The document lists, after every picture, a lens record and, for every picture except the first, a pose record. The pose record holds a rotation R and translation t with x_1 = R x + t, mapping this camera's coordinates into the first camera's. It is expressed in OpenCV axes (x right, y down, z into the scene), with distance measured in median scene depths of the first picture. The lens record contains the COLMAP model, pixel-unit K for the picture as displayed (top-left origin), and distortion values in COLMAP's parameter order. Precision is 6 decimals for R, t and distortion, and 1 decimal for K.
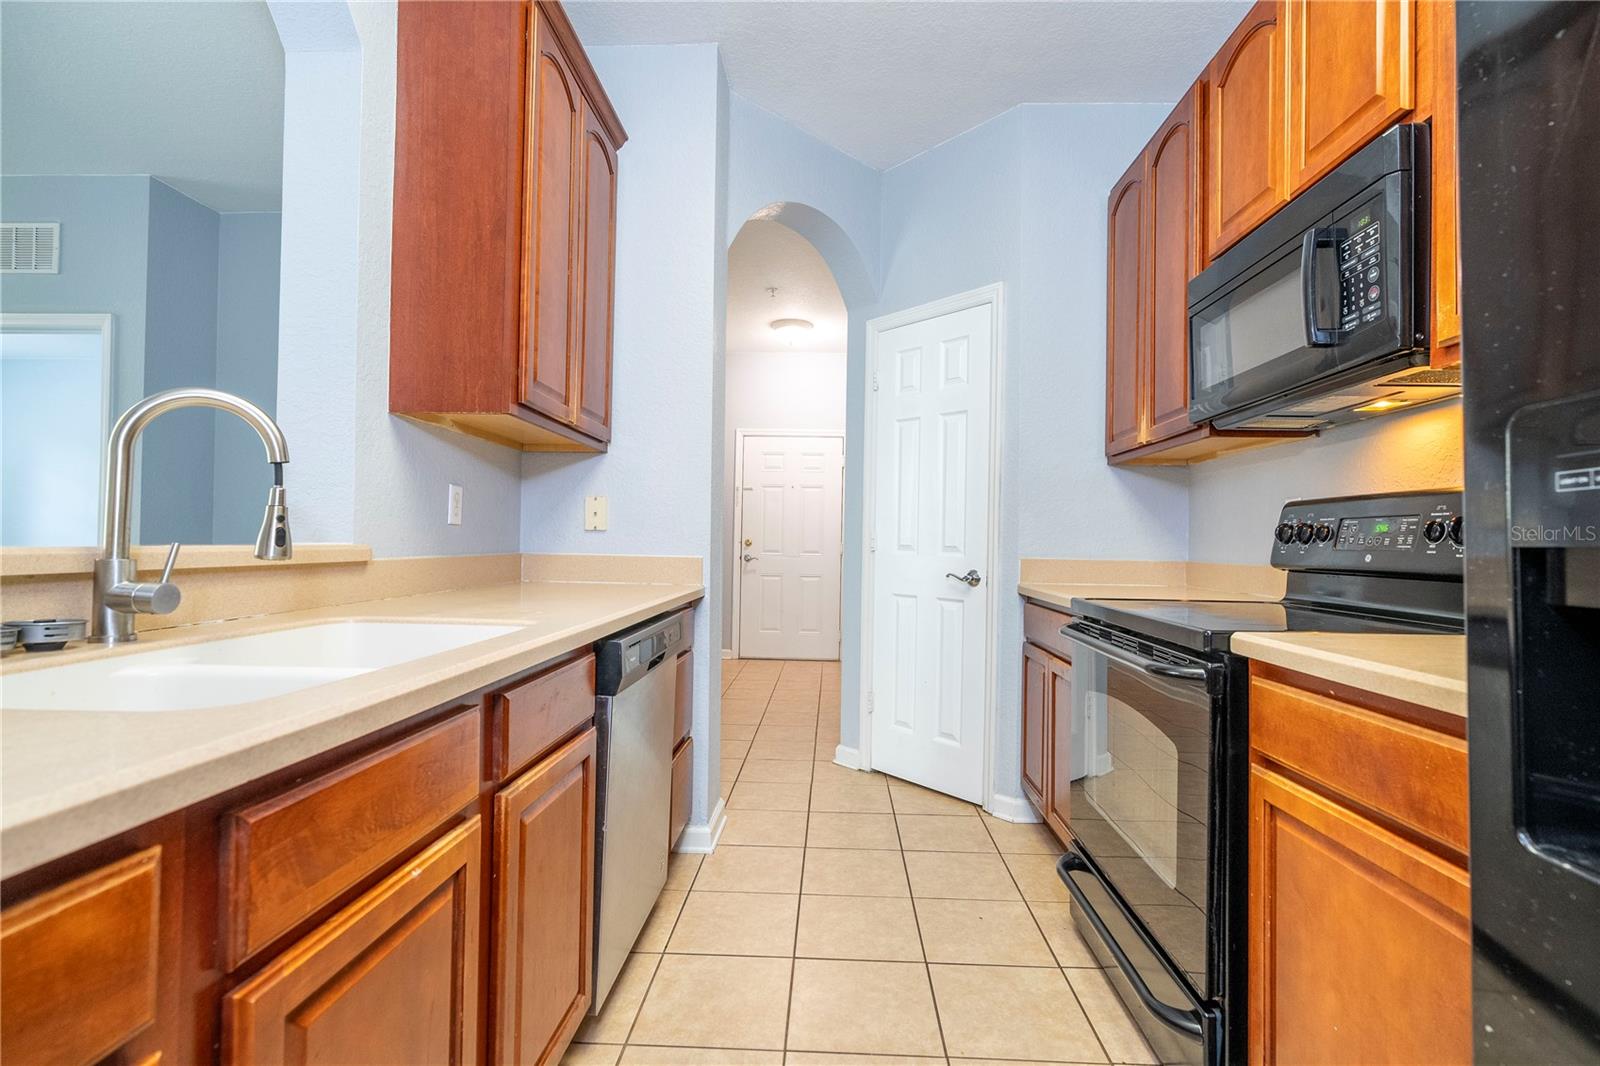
lens RADIAL K [[718.7, 0, 802.5], [0, 718.7, 530.9], [0, 0, 1]] dist [-0.001918, 0.000213]
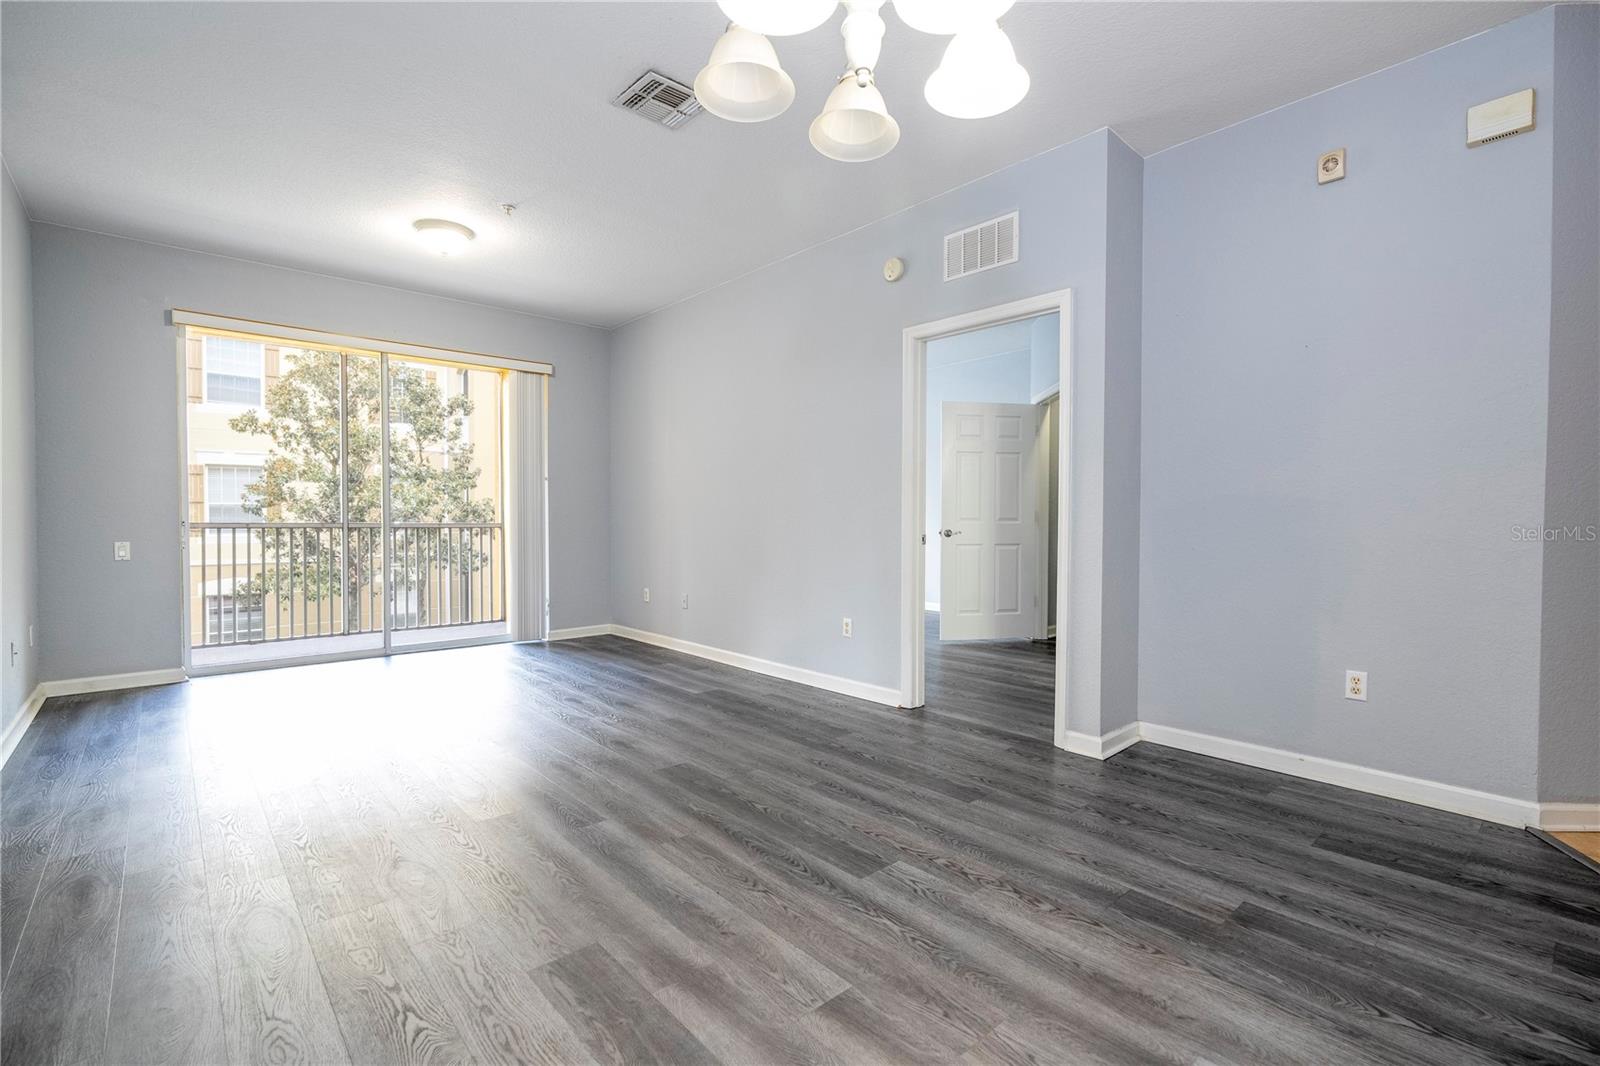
lens RADIAL K [[718.7, 0, 809.9], [0, 718.7, 525.0], [0, 0, 1]] dist [-0.001918, 0.000213]
pose [[0.705235, -0.009528, -0.708910, -0.536745], [0.023587, 0.999671, 0.010030, -0.007600], [0.708581, -0.023794, 0.705228, 0.079049]]
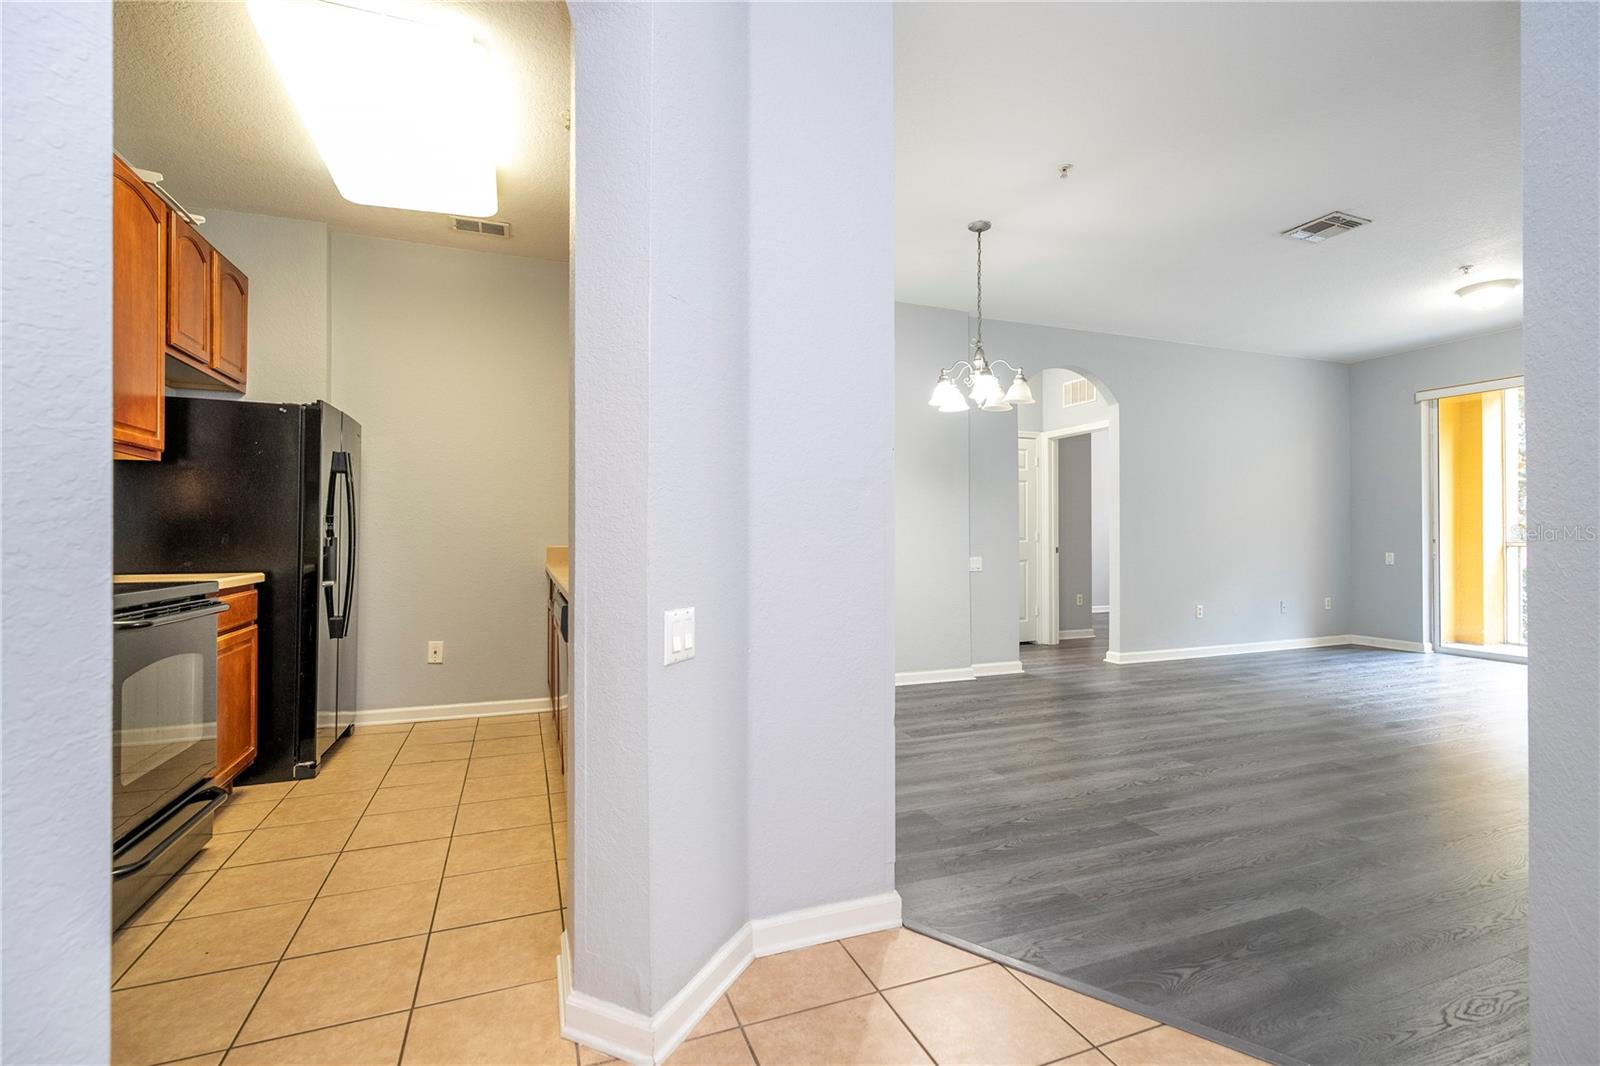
lens RADIAL K [[718.7, 0, 810.5], [0, 718.7, 535.6], [0, 0, 1]] dist [-0.001918, 0.000213]
pose [[-0.911723, -0.012273, -0.410622, -0.061117], [-0.002243, 0.999687, -0.024898, 0.013864], [0.410800, -0.021779, -0.911465, 1.251771]]
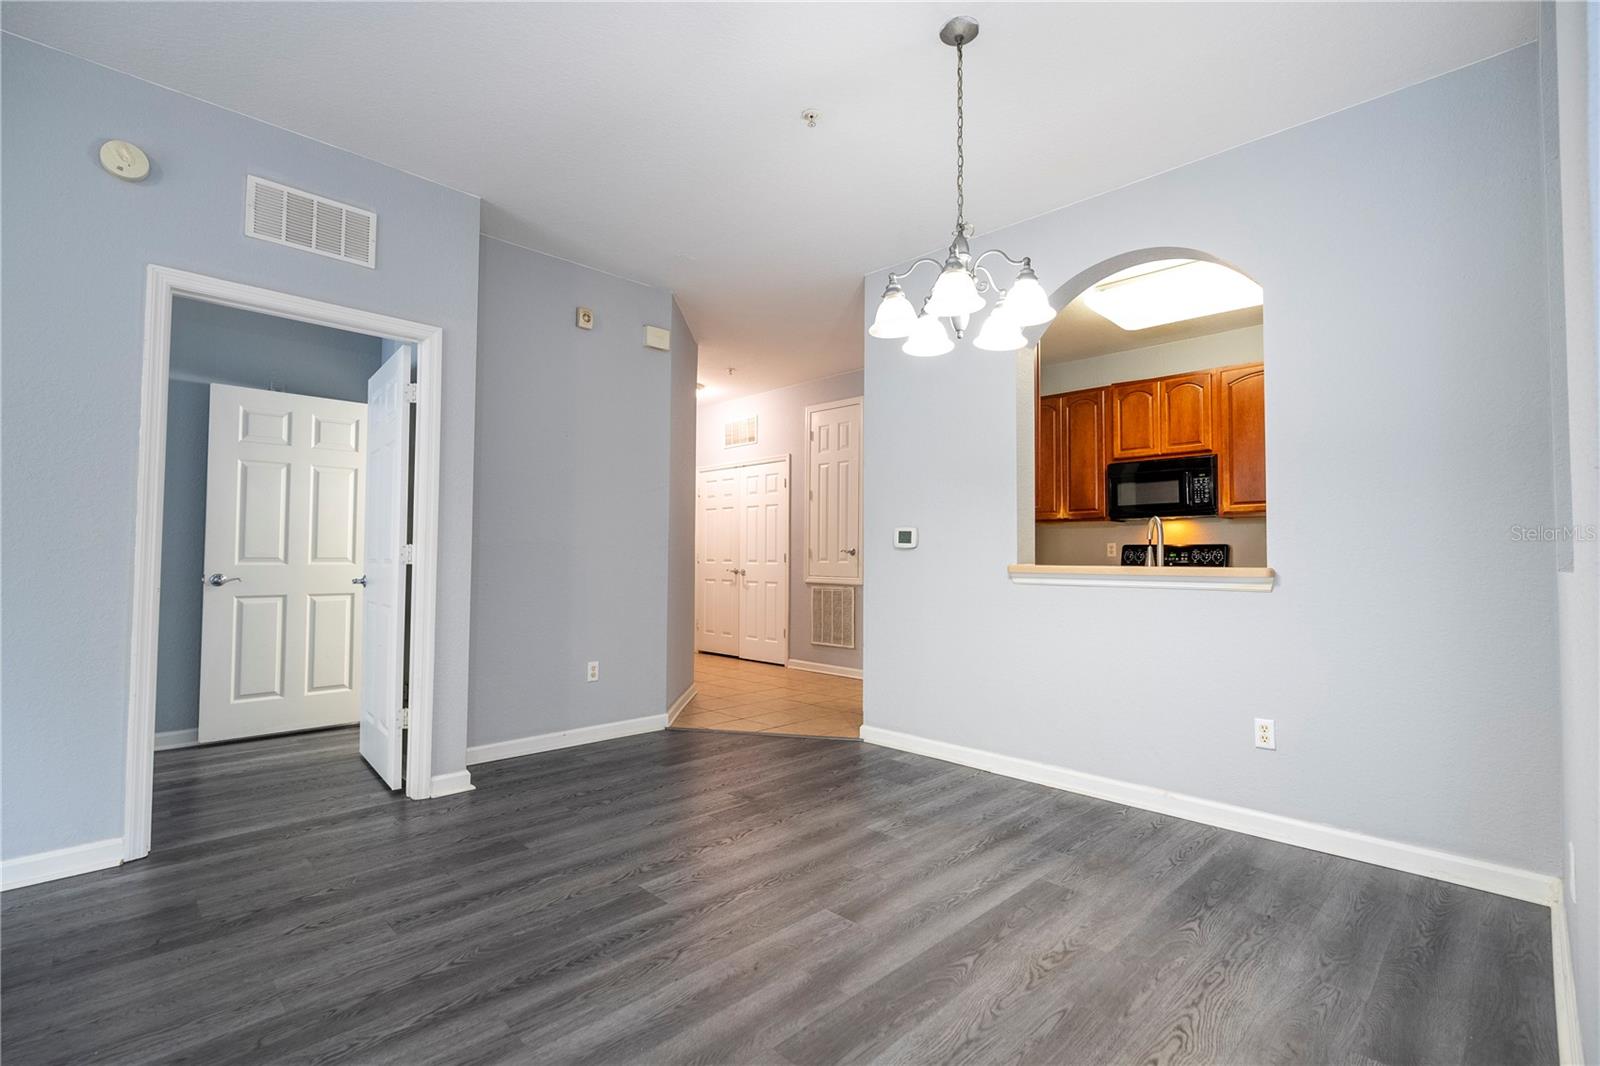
lens RADIAL K [[718.7, 0, 800.2], [0, 718.7, 537.8], [0, 0, 1]] dist [-0.001918, 0.000213]
pose [[0.678075, 0.010813, 0.734913, -1.330666], [-0.010170, 0.999934, -0.005329, -0.026800], [-0.734922, -0.003861, 0.678141, 0.008416]]
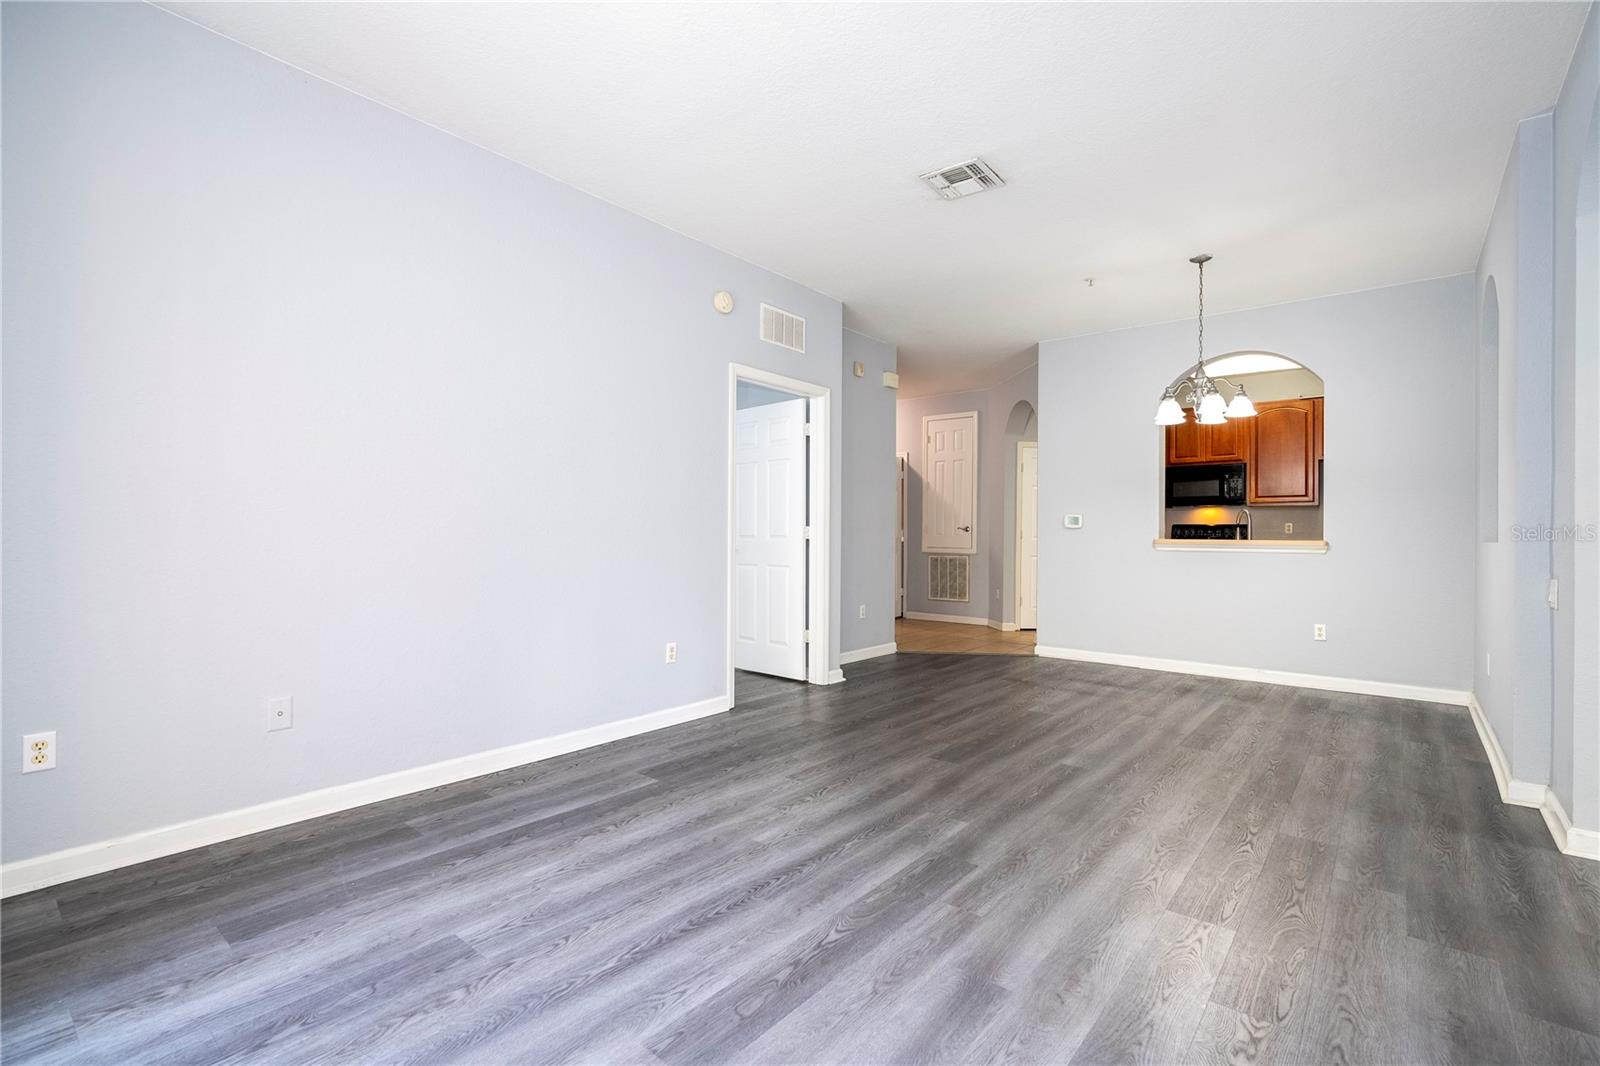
lens RADIAL K [[718.7, 0, 803.0], [0, 718.7, 533.4], [0, 0, 1]] dist [-0.001918, 0.000213]
pose [[0.601425, -0.011831, 0.798842, -2.178277], [-0.012416, 0.999631, 0.024152, -0.039193], [-0.798833, -0.024444, 0.601056, 0.139631]]
